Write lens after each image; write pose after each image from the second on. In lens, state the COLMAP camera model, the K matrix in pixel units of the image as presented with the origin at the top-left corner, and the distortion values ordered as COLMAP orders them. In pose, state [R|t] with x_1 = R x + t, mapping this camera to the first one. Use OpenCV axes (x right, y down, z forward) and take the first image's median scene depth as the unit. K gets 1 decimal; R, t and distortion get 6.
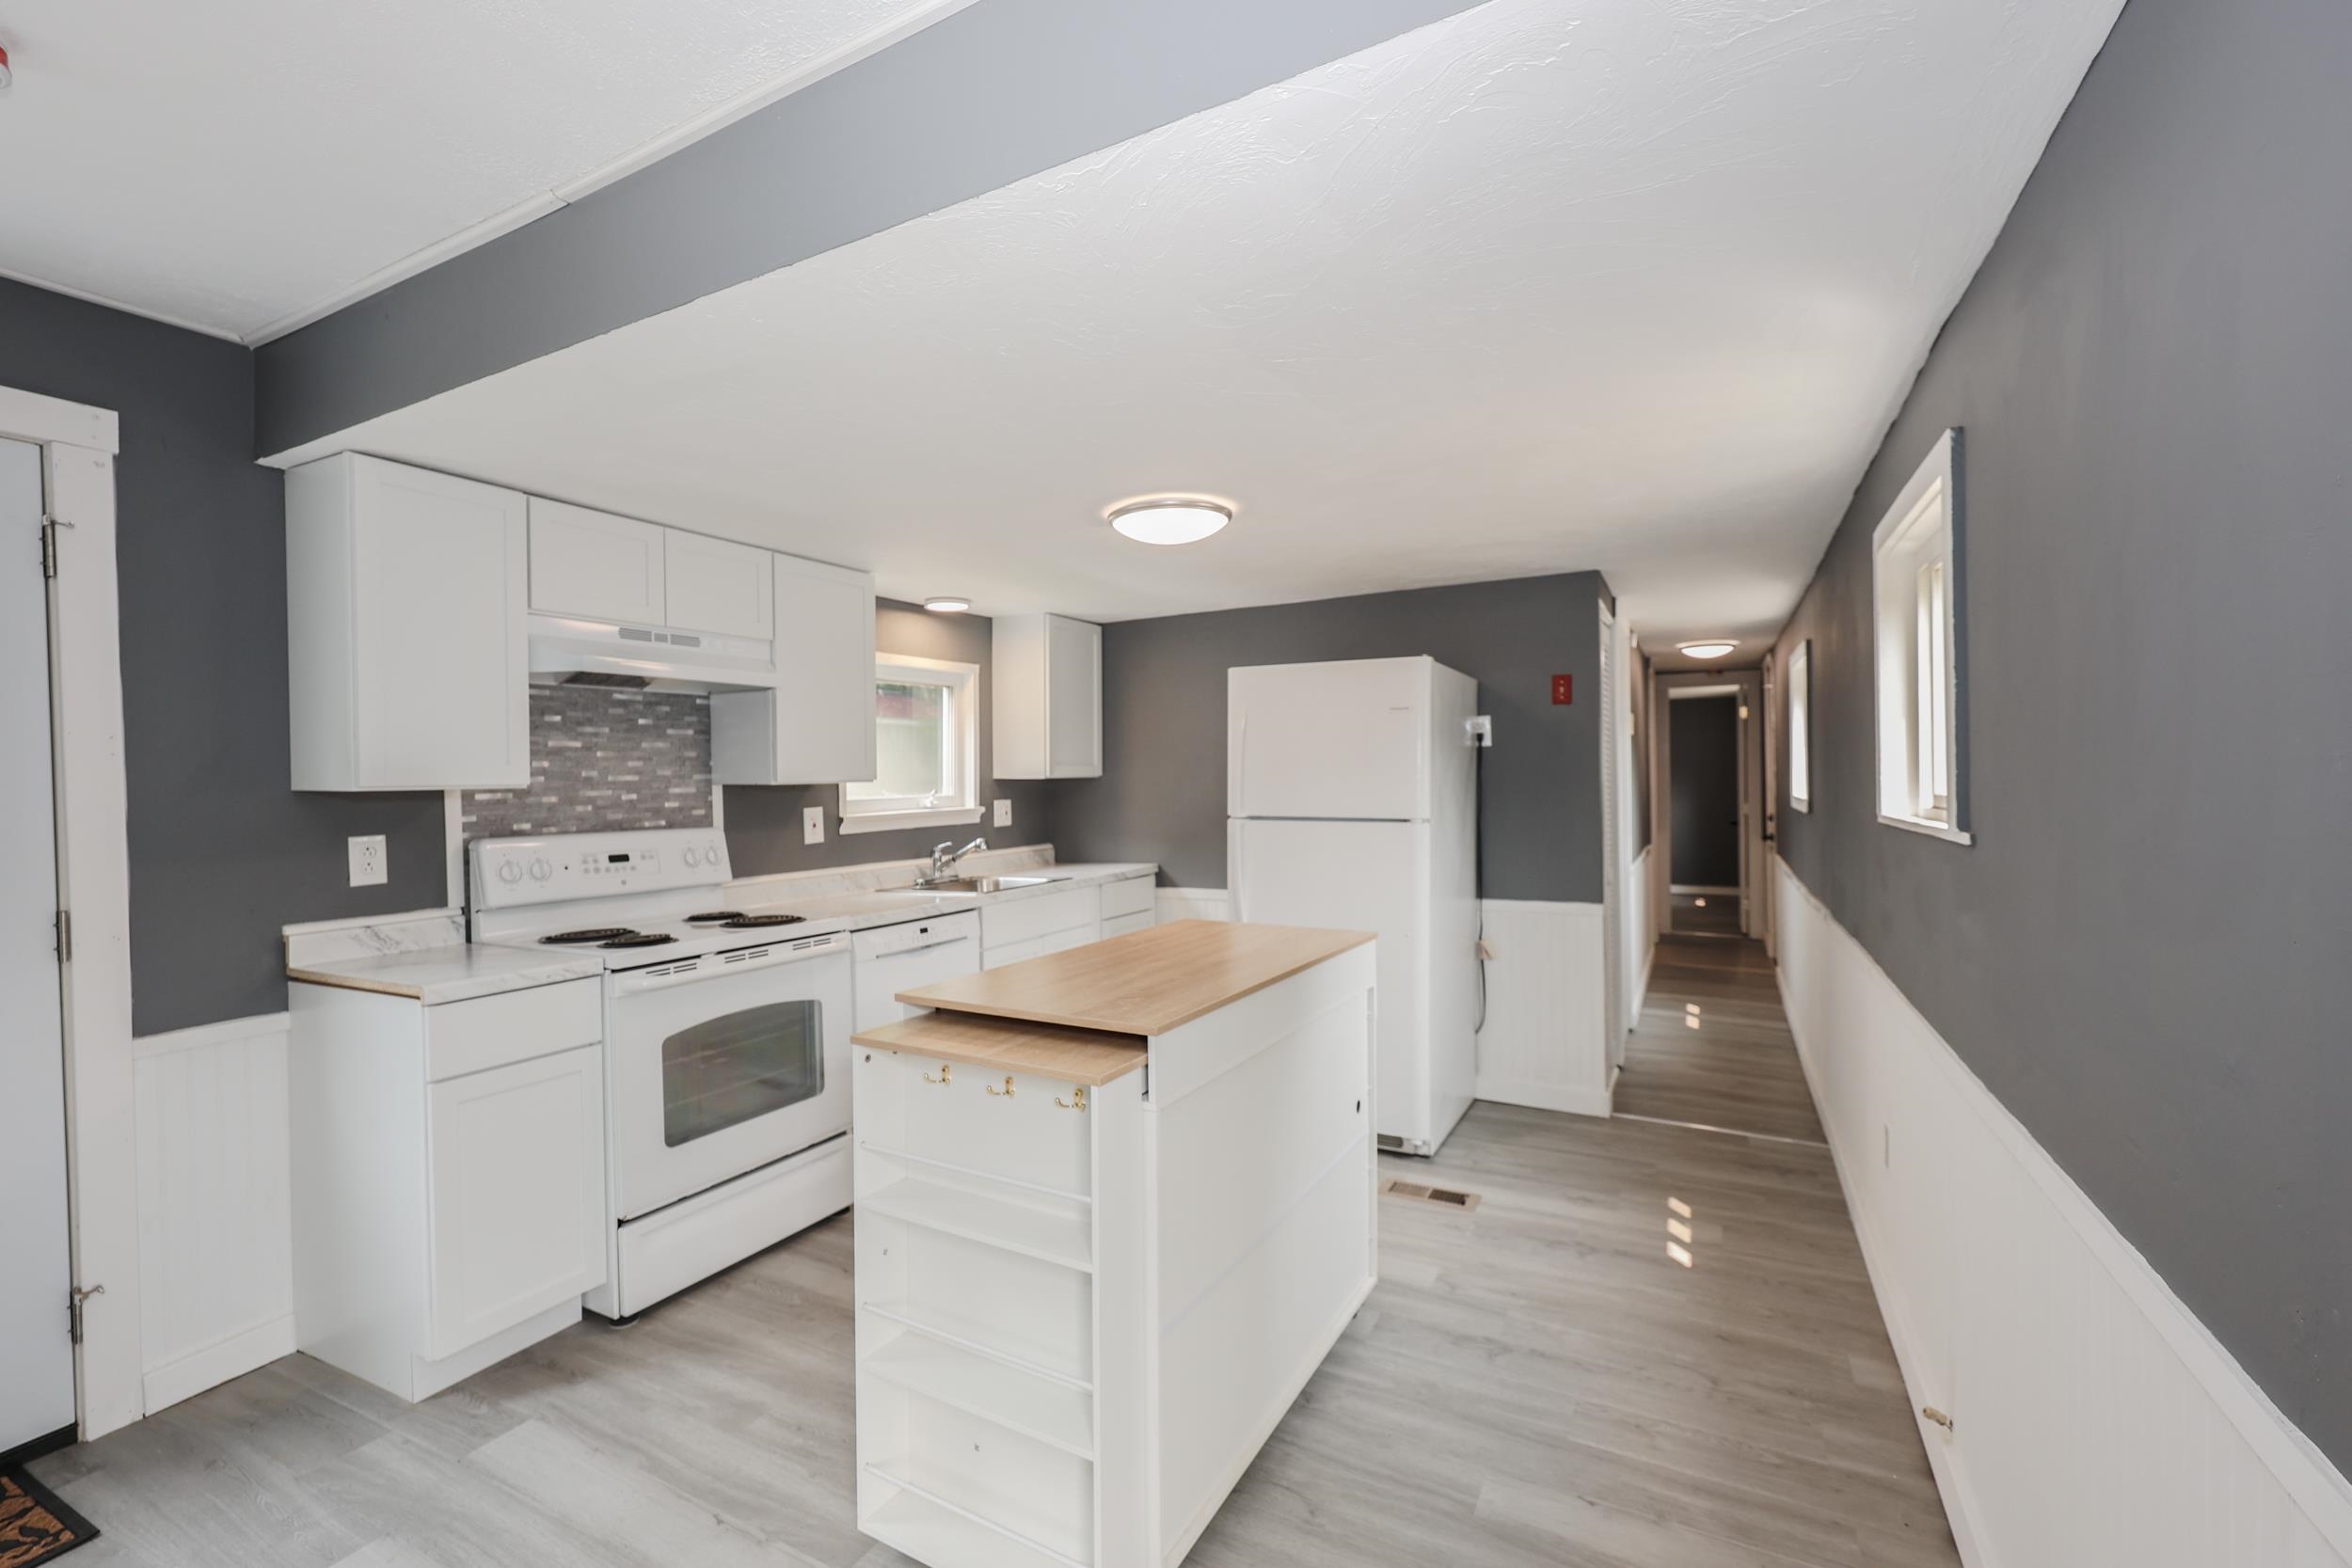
lens RADIAL K [[996.6, 0, 1165.3], [0, 996.6, 787.8], [0, 0, 1]] dist [-0.000012, 0.000206]
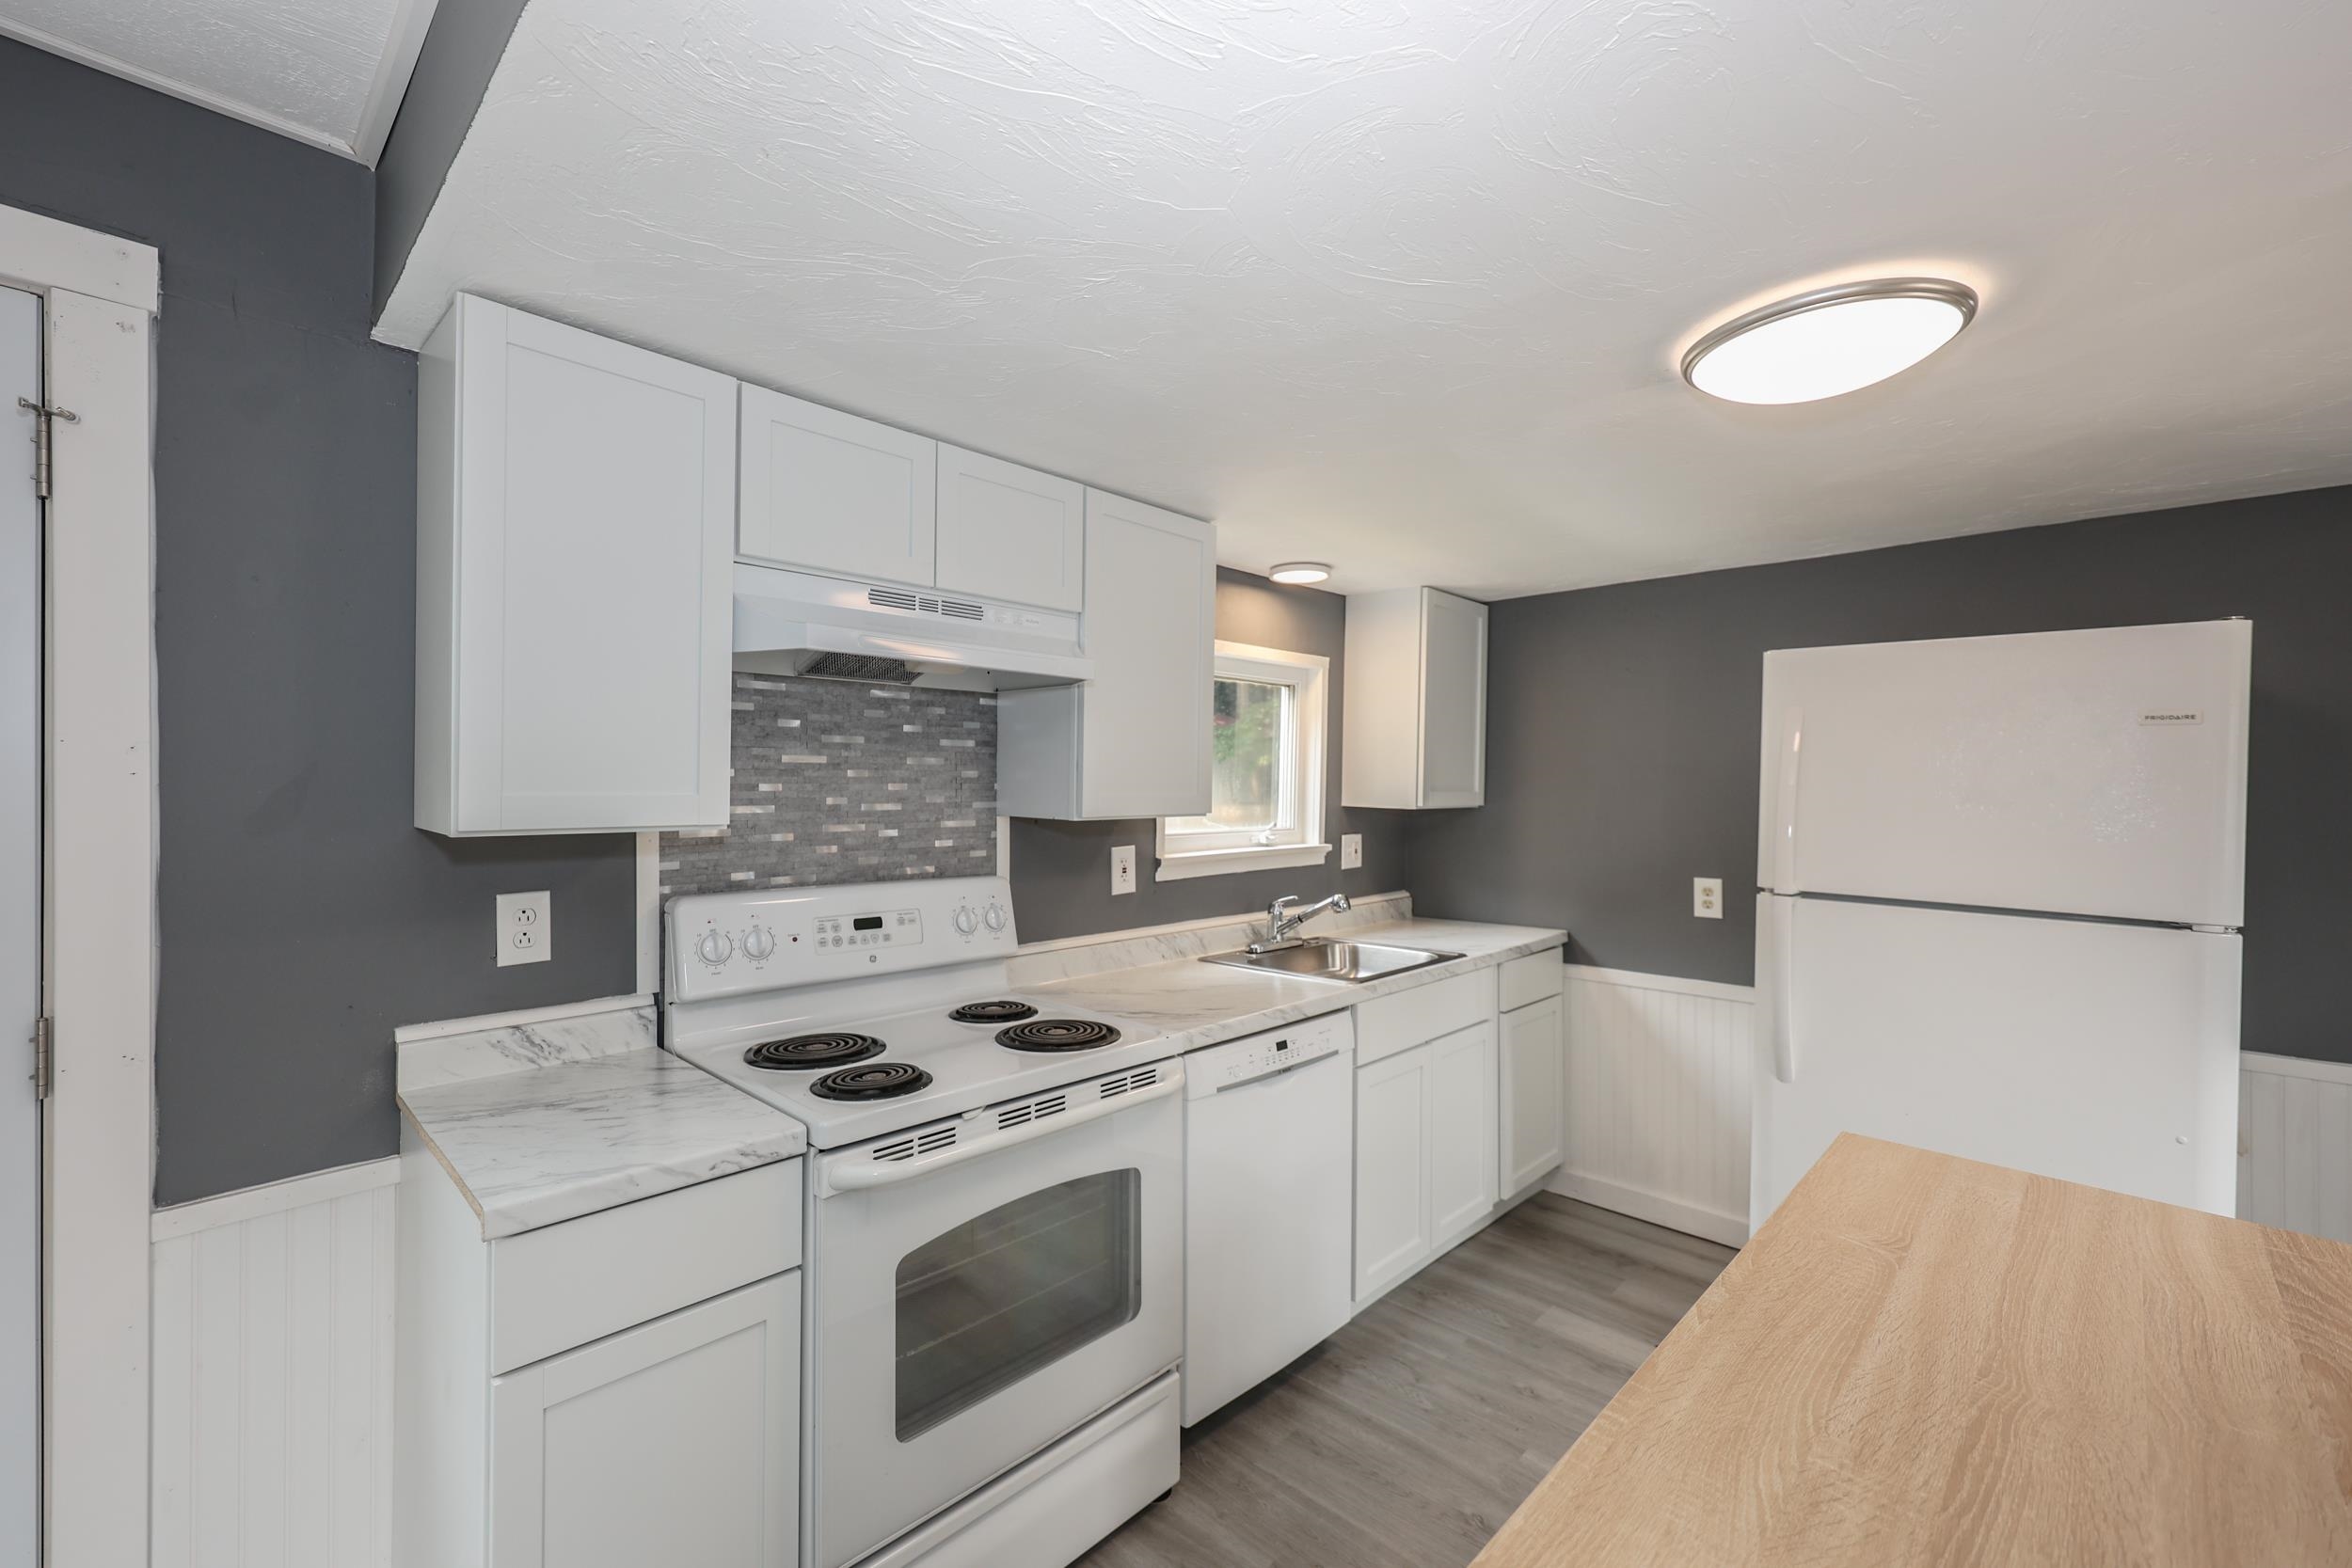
lens RADIAL K [[960.2, 0, 1164.7], [0, 960.2, 785.8], [0, 0, 1]] dist [-0.000073, -0.000288]
pose [[0.963120, 0.025170, -0.267892, -0.167949], [-0.027207, 0.999622, -0.003894, -0.028752], [0.267692, 0.011039, 0.963441, 0.401731]]
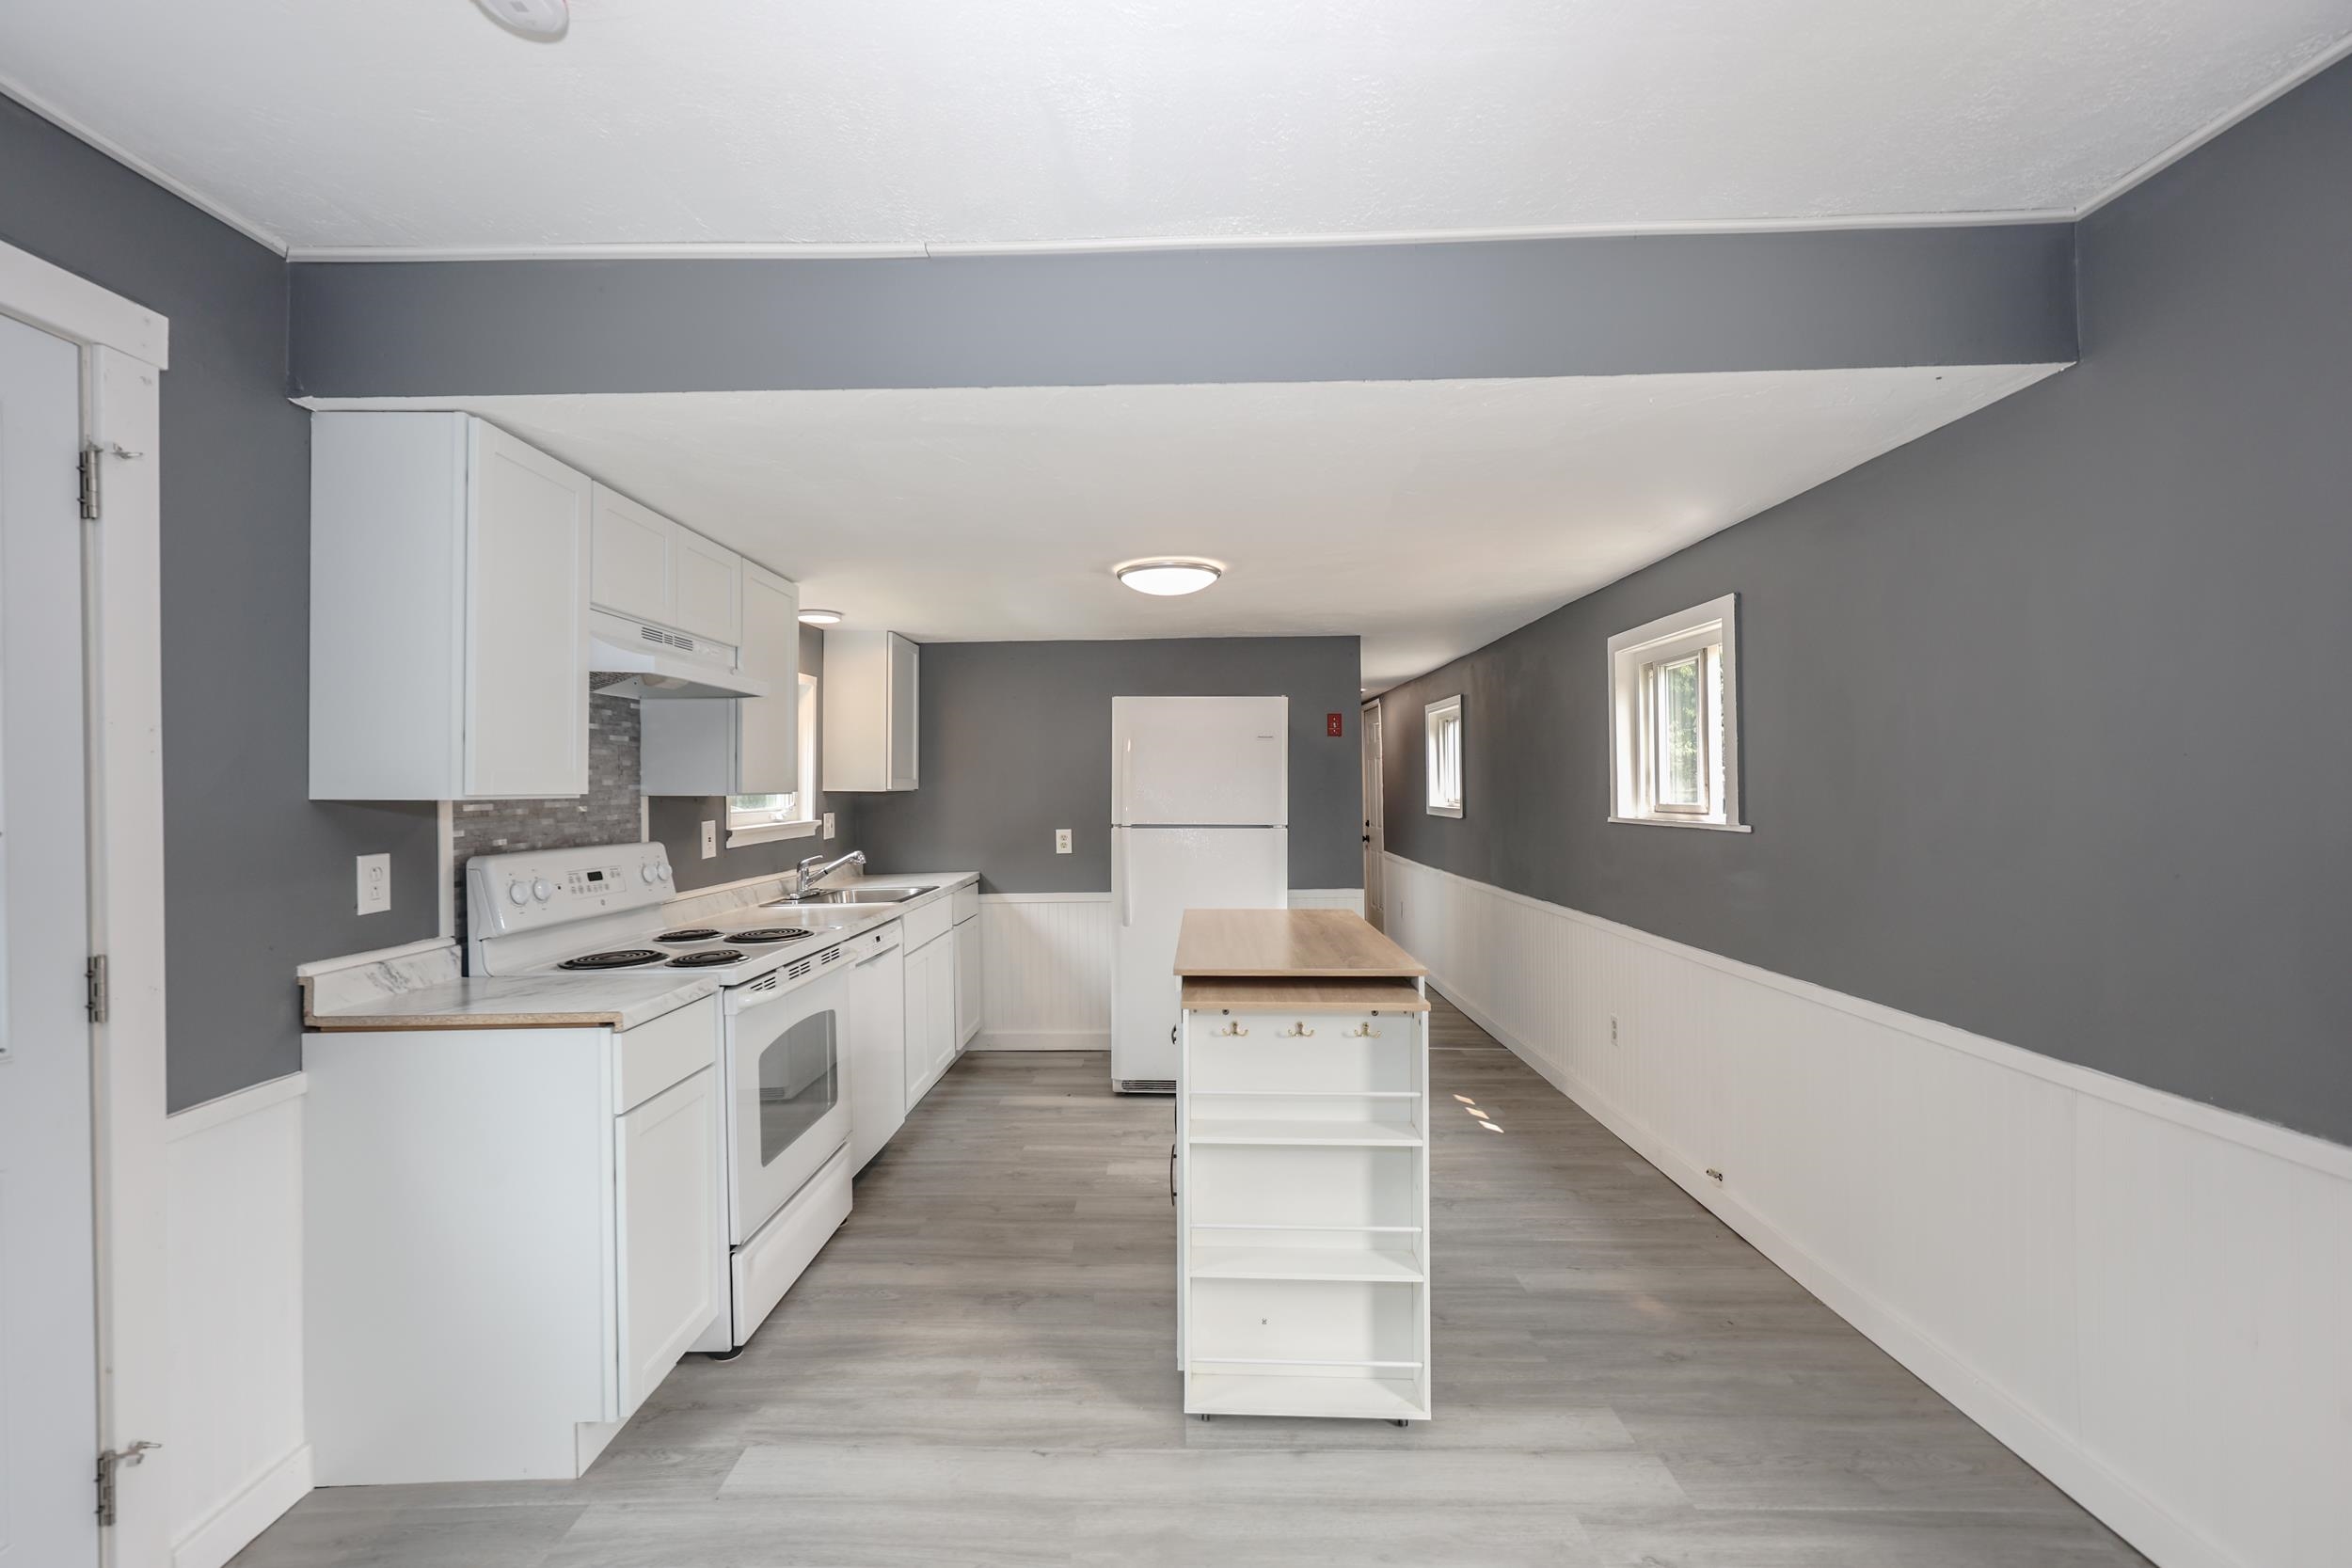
lens RADIAL K [[960.2, 0, 1164.7], [0, 960.2, 785.8], [0, 0, 1]] dist [-0.000073, -0.000288]
pose [[0.890797, 0.008063, 0.454330, -0.480708], [0.000382, 0.999829, -0.018493, 0.004815], [-0.454401, 0.016648, 0.890642, -0.018519]]
